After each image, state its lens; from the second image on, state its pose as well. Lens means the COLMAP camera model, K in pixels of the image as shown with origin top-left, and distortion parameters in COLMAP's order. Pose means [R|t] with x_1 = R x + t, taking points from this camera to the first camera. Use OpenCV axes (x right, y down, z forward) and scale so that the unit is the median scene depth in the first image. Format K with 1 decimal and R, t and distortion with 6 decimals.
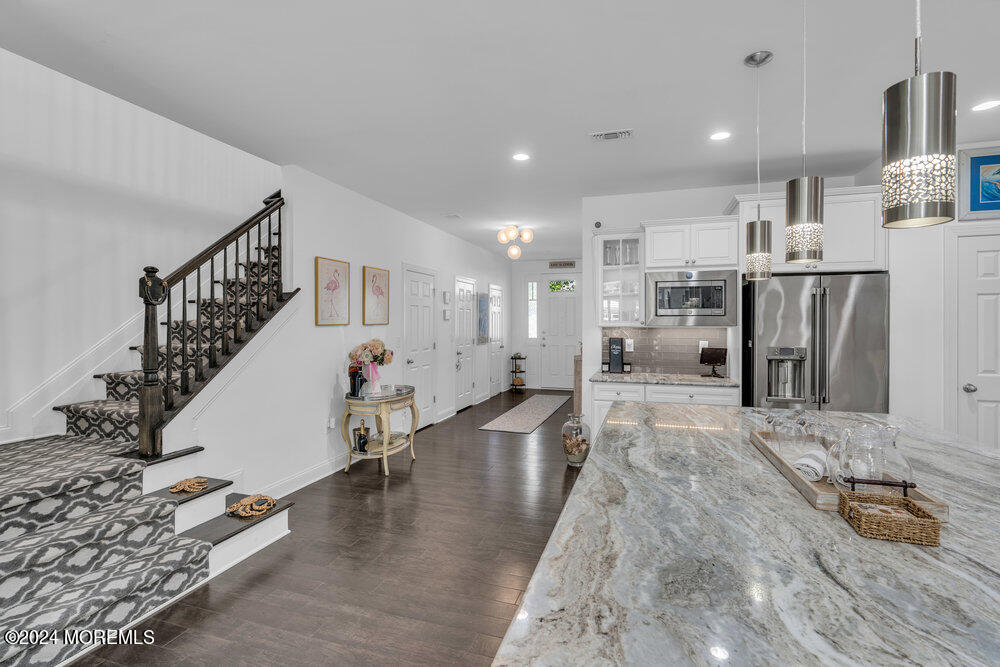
lens RADIAL K [[454.0, 0, 500.6], [0, 454.0, 326.1], [0, 0, 1]] dist [-0.010592, 0.003492]
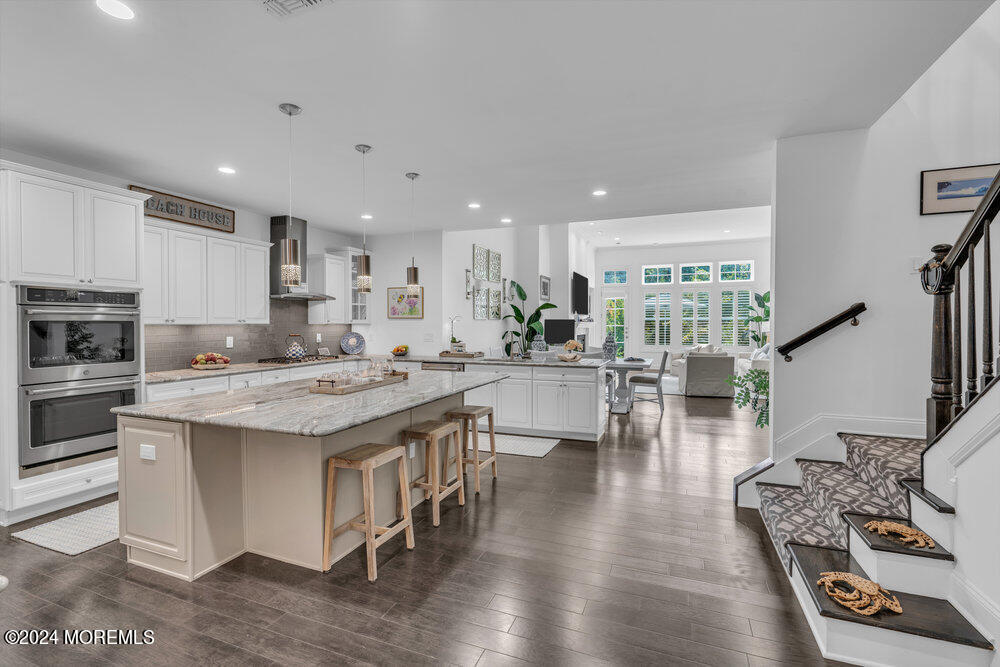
lens RADIAL K [[454.0, 0, 505.7], [0, 454.0, 327.1], [0, 0, 1]] dist [-0.010592, 0.003492]
pose [[-0.998540, 0.001641, 0.053987, -0.033244], [0.002434, 0.999890, 0.014628, -0.001575], [-0.053957, 0.014738, -0.998435, 0.807814]]
